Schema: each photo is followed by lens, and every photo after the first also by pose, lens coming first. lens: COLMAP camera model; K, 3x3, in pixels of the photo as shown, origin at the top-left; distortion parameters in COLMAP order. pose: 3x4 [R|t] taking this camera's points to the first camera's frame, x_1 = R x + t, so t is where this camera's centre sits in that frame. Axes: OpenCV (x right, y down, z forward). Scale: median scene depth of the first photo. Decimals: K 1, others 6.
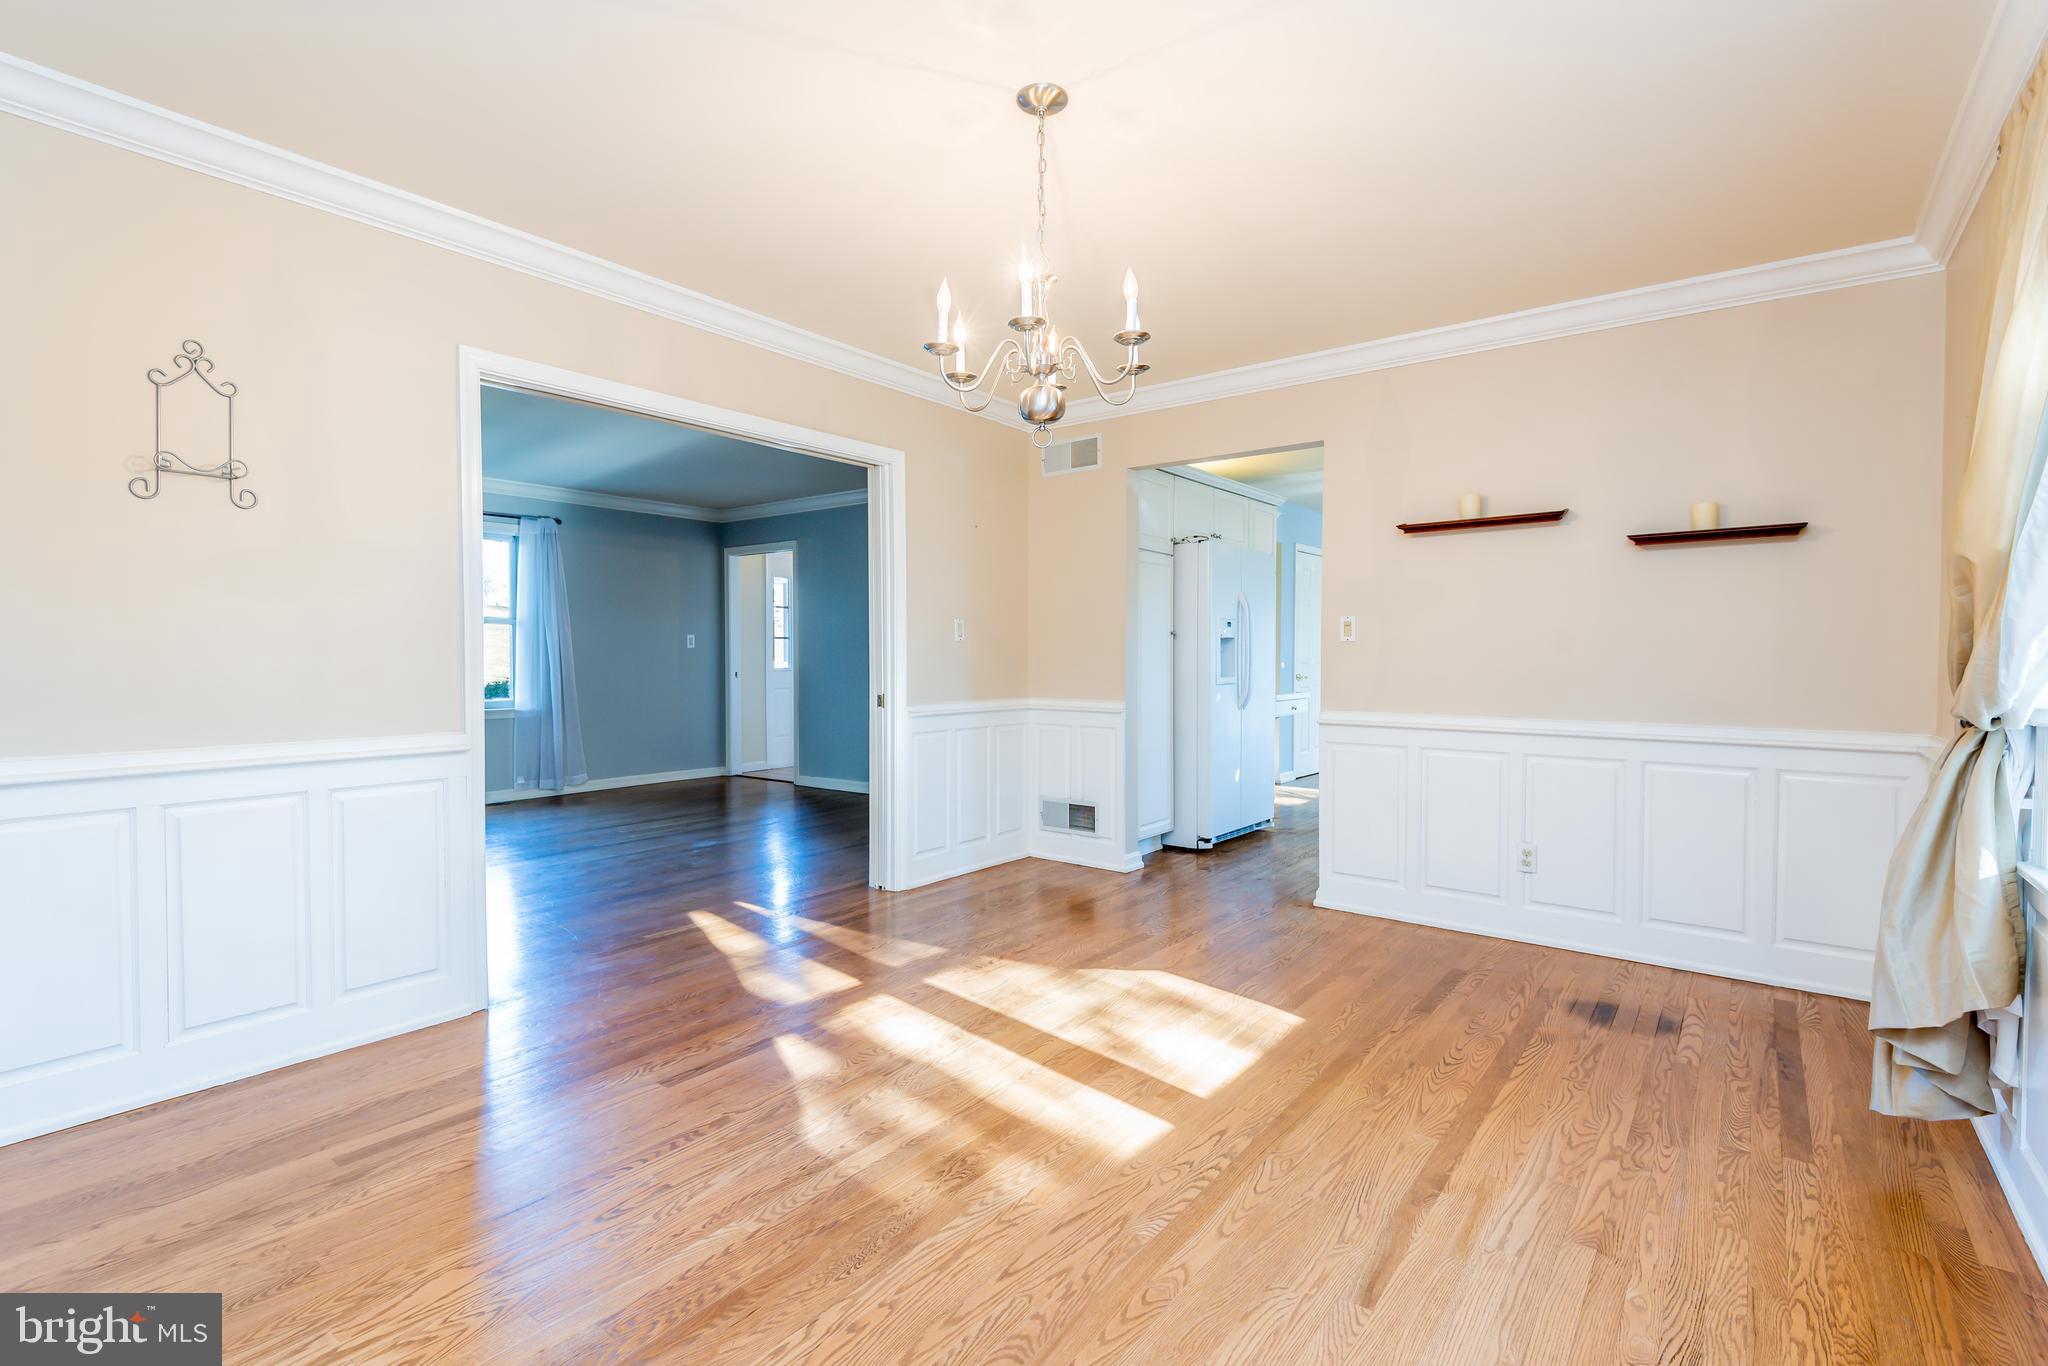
lens RADIAL K [[957.6, 0, 1025.8], [0, 957.6, 672.1], [0, 0, 1]] dist [0.029060, -0.006074]
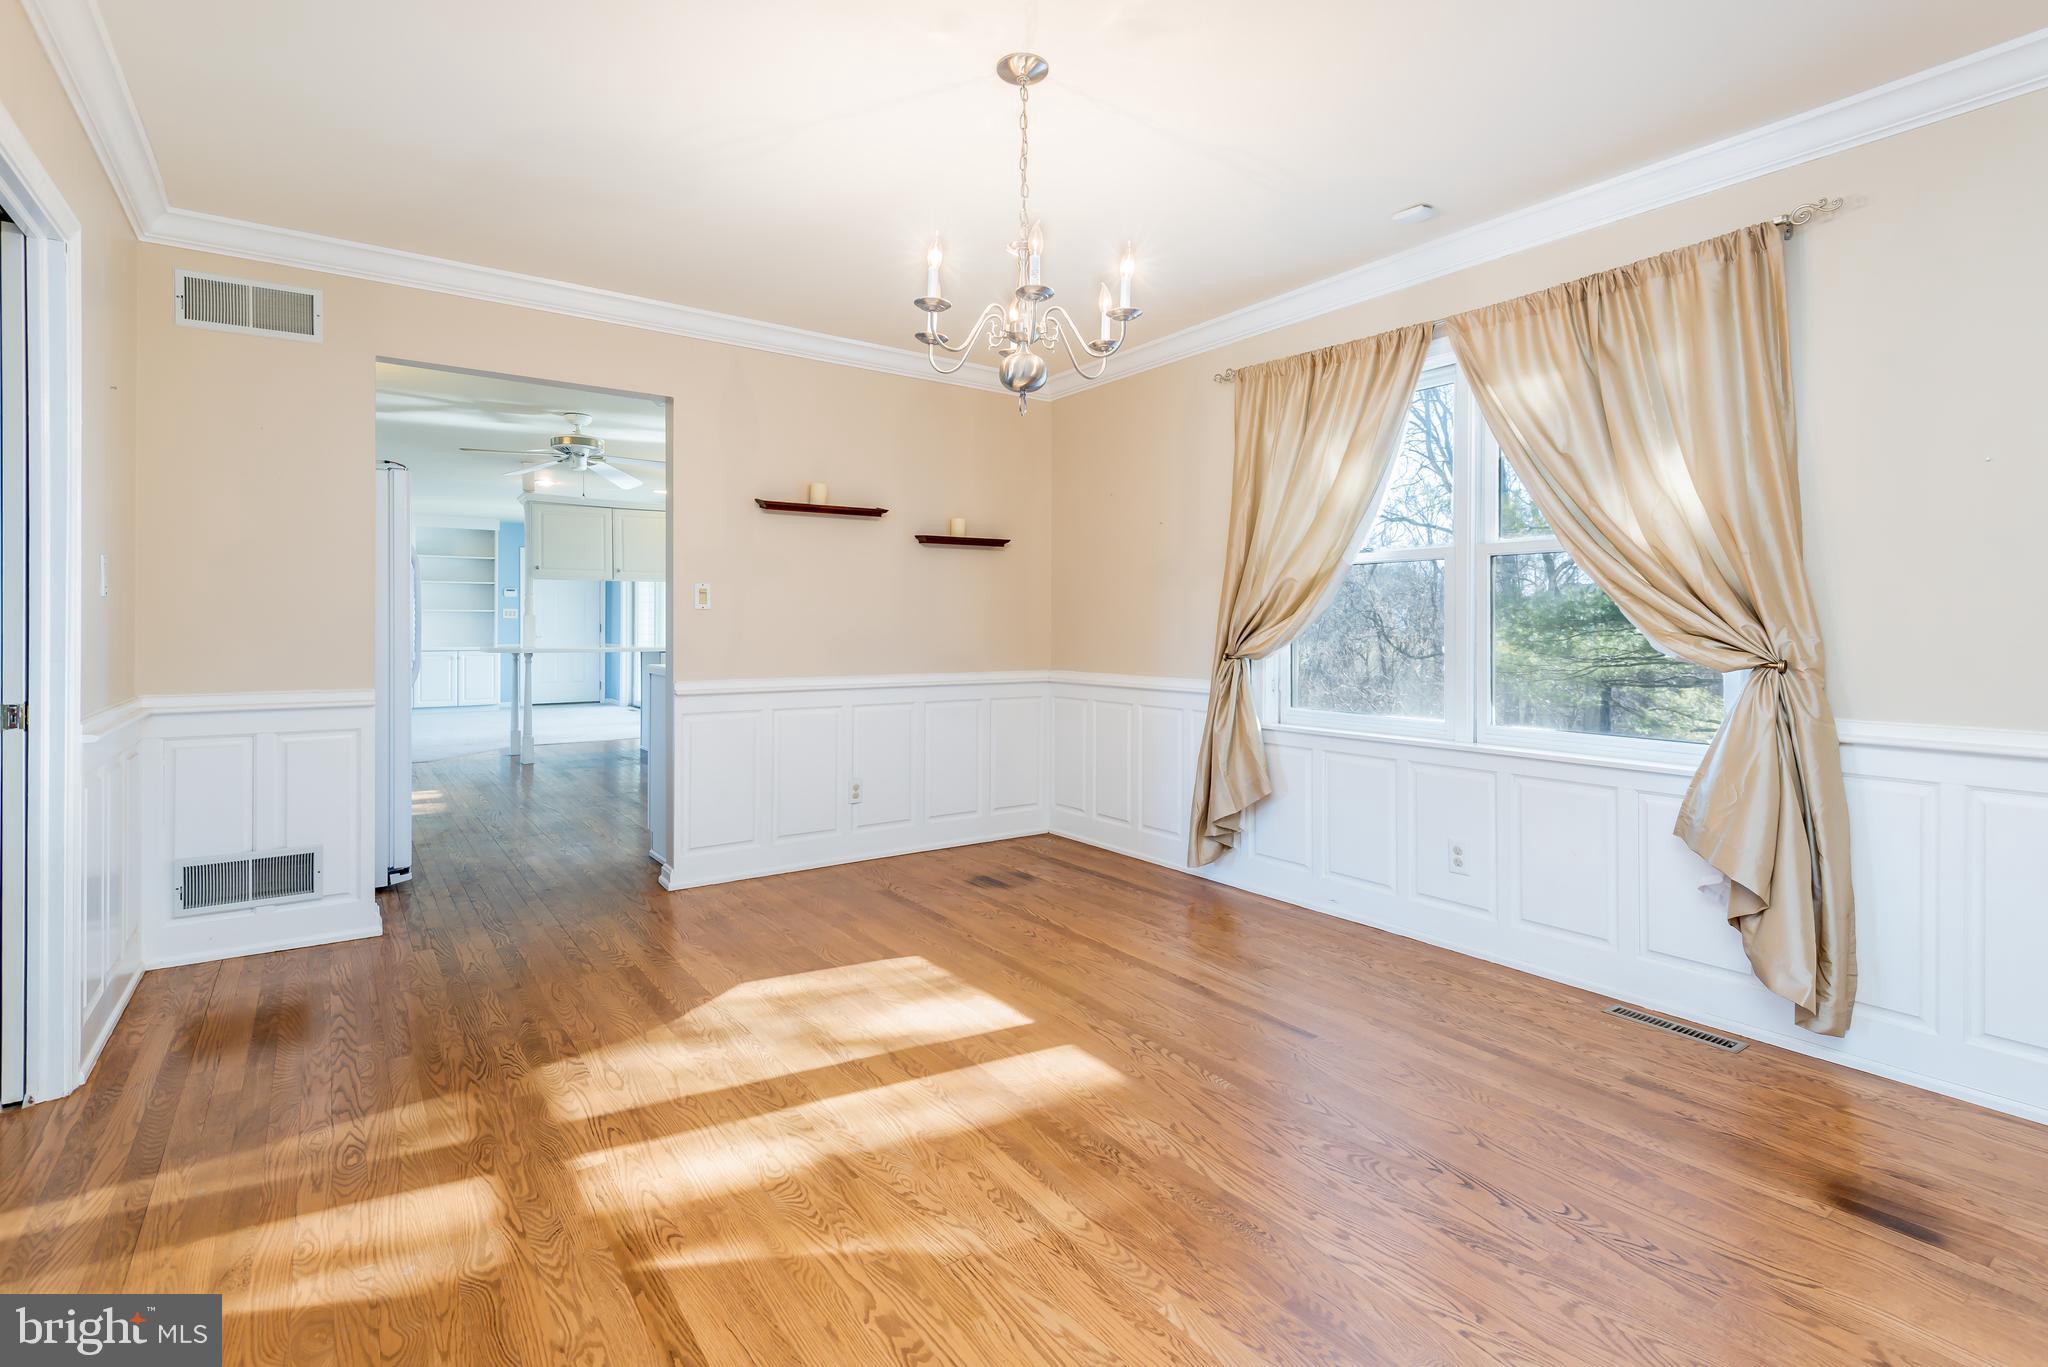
lens RADIAL K [[957.6, 0, 1061.9], [0, 957.6, 626.9], [0, 0, 1]] dist [0.029060, -0.006074]
pose [[0.271471, -0.003027, 0.962442, -0.747467], [0.013757, 0.999905, -0.000735, -0.012079], [-0.962348, 0.013440, 0.271487, 0.562005]]
